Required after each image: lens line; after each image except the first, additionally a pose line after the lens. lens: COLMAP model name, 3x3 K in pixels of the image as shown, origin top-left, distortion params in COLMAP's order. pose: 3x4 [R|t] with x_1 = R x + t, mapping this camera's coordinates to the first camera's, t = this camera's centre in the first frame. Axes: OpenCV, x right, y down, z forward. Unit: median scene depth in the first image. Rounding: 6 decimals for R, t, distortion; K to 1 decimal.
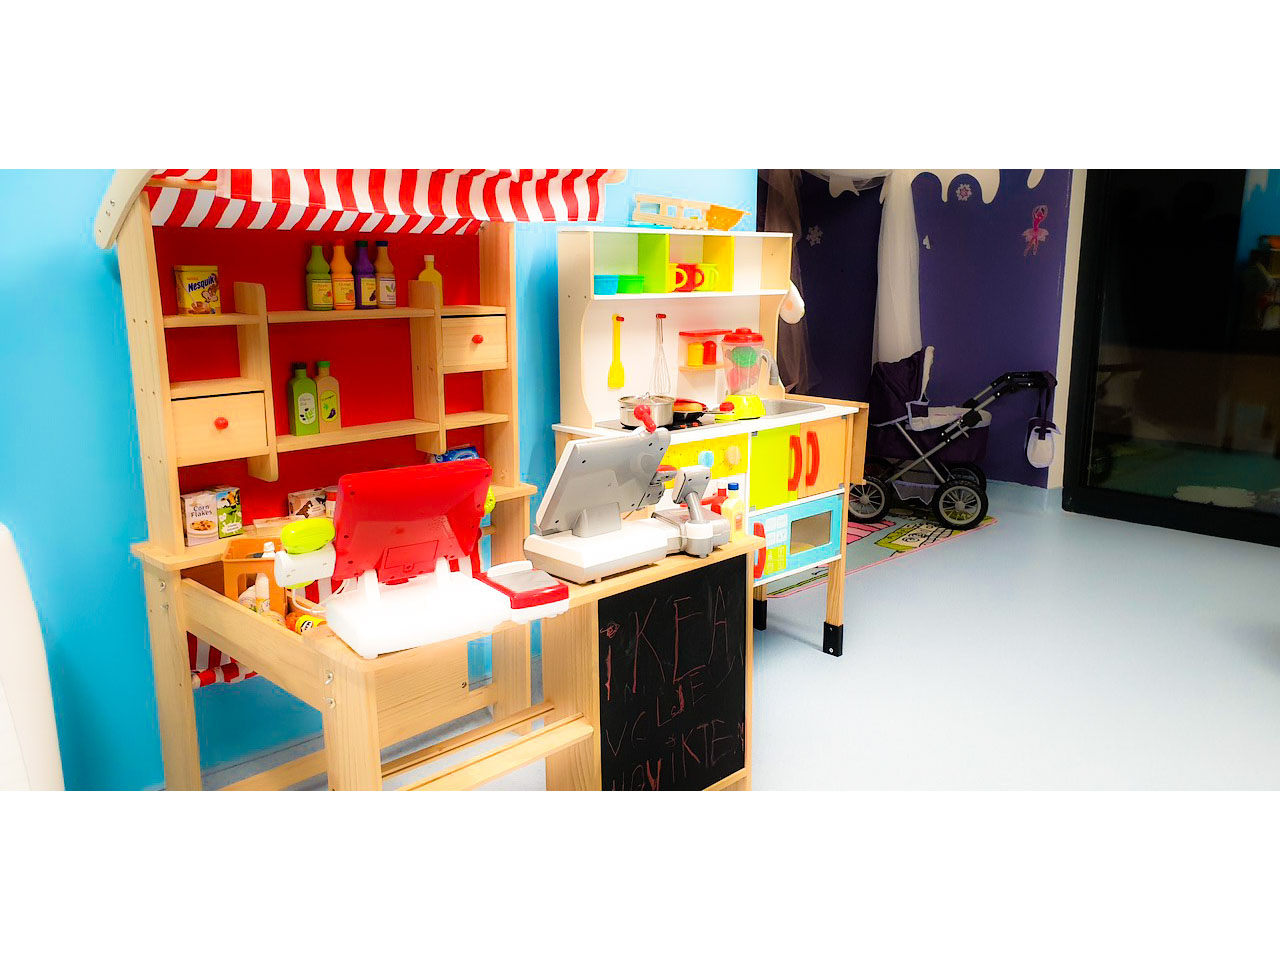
lens RADIAL K [[986.1, 0, 640.4], [0, 986.1, 484.6], [0, 0, 1]] dist [0.023562, 0.001799]
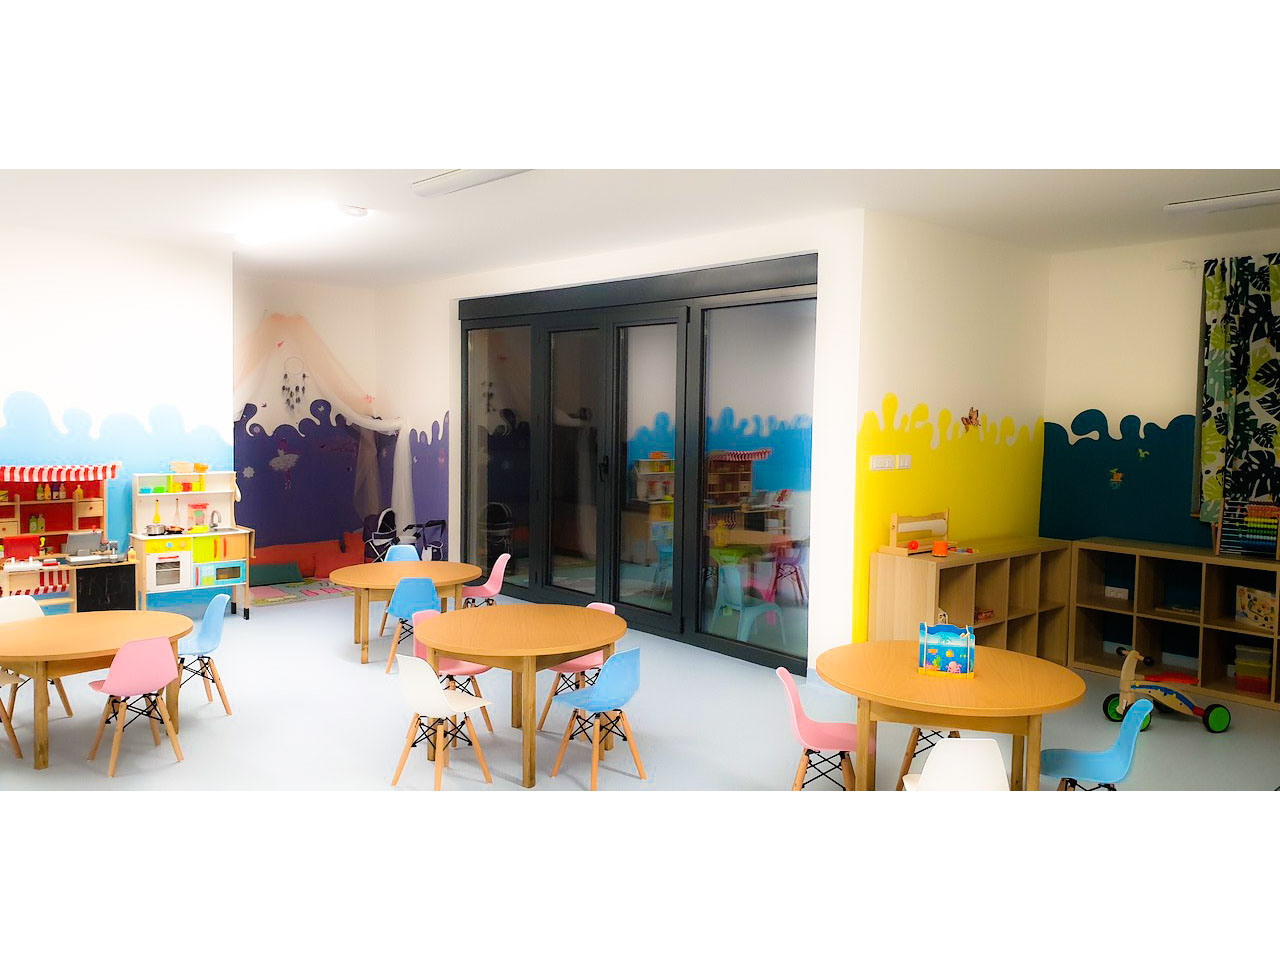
lens RADIAL K [[986.1, 0, 640.9], [0, 986.1, 474.9], [0, 0, 1]] dist [0.023562, 0.001799]
pose [[0.998590, 0.010088, -0.052113, 2.098845], [-0.018190, 0.987366, -0.157407, 0.275891], [0.049867, 0.158133, 0.986158, -2.571174]]
